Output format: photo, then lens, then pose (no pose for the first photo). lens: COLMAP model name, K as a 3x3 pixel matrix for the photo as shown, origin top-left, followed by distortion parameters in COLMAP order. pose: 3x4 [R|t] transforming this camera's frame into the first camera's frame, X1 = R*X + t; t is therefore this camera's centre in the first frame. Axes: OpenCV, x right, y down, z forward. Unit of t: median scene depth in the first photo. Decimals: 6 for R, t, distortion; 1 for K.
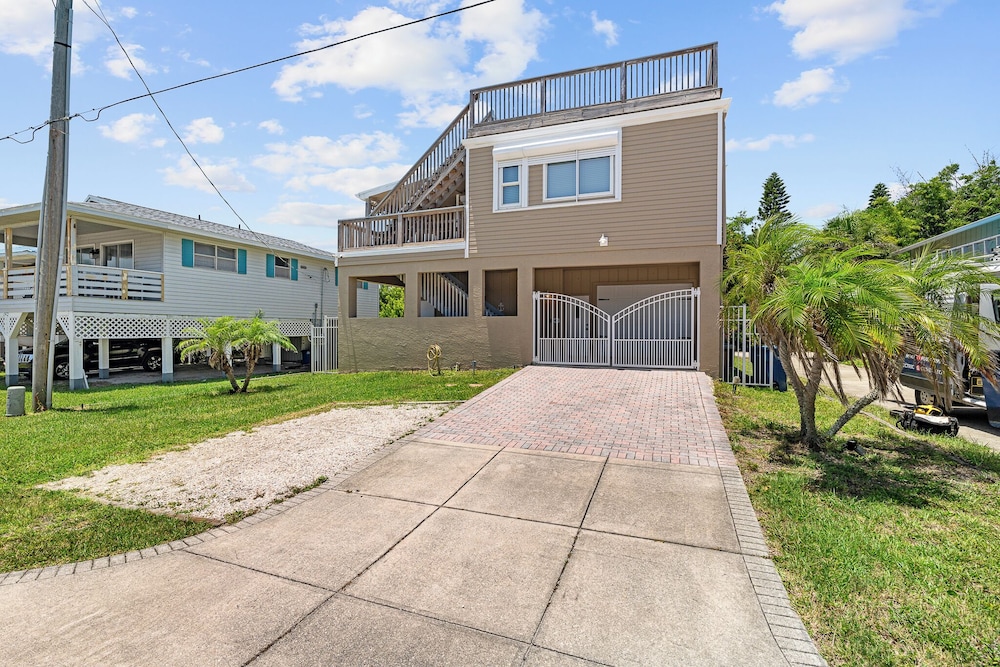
lens RADIAL K [[466.2, 0, 500.0], [0, 466.2, 333.5], [0, 0, 1]] dist [-0.001772, 0.000189]
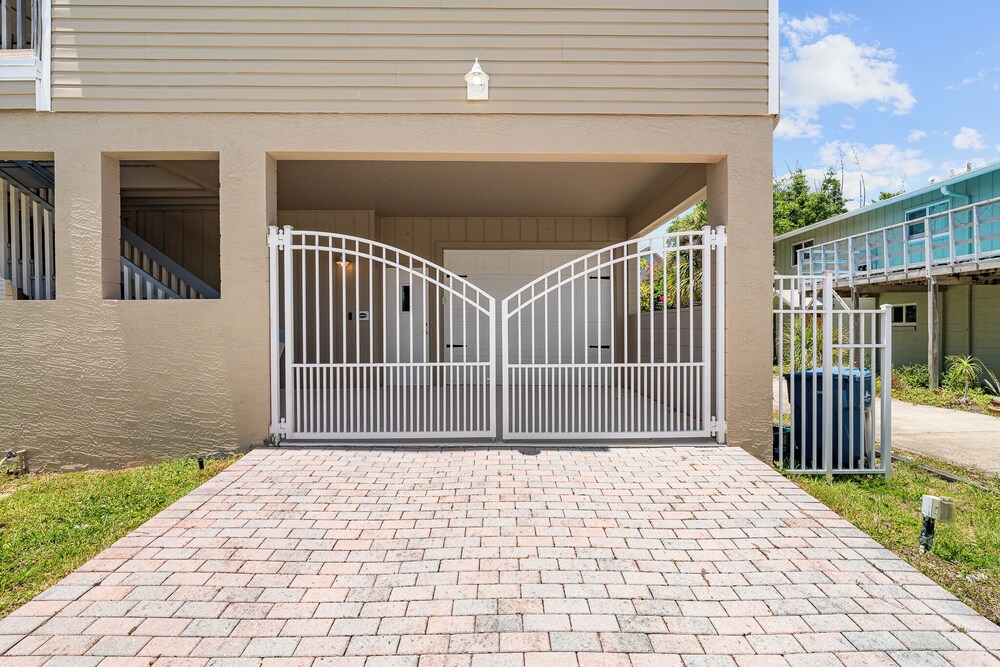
lens RADIAL K [[442.8, 0, 500.0], [0, 442.8, 333.5], [0, 0, 1]] dist [-0.000171, 0.000137]
pose [[0.931406, -0.009999, 0.363845, 0.113374], [0.009987, 0.999948, 0.001913, -0.011919], [-0.363845, 0.001852, 0.931458, 0.672314]]
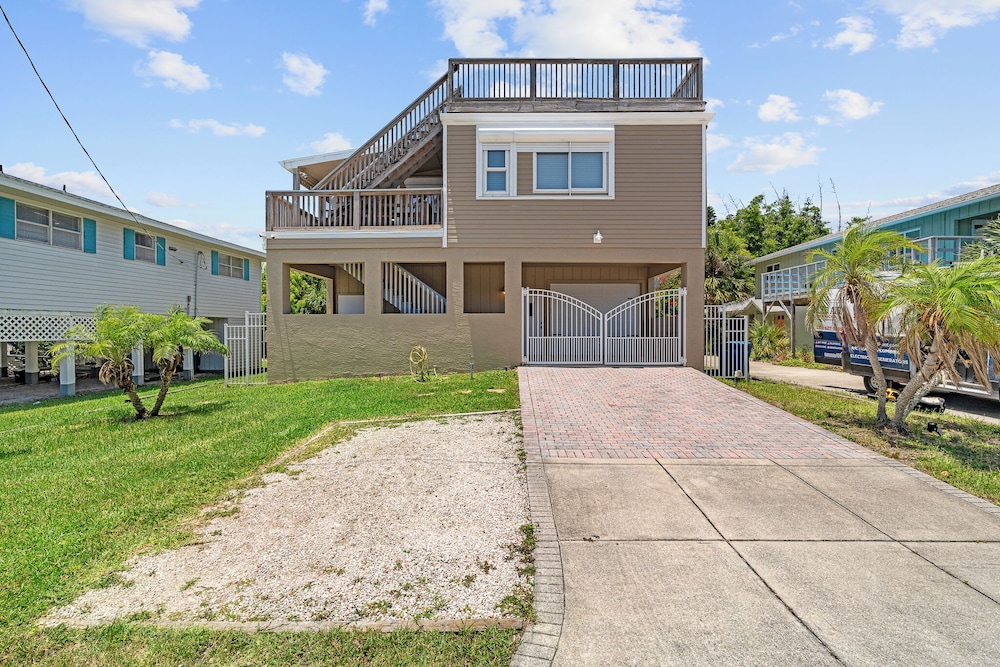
lens RADIAL K [[466.2, 0, 500.0], [0, 466.2, 333.5], [0, 0, 1]] dist [-0.001772, 0.000189]
pose [[0.936903, -0.007504, 0.349510, -0.311533], [0.006784, 0.999972, 0.003284, -0.000743], [-0.349525, -0.000706, 0.936927, 0.144750]]
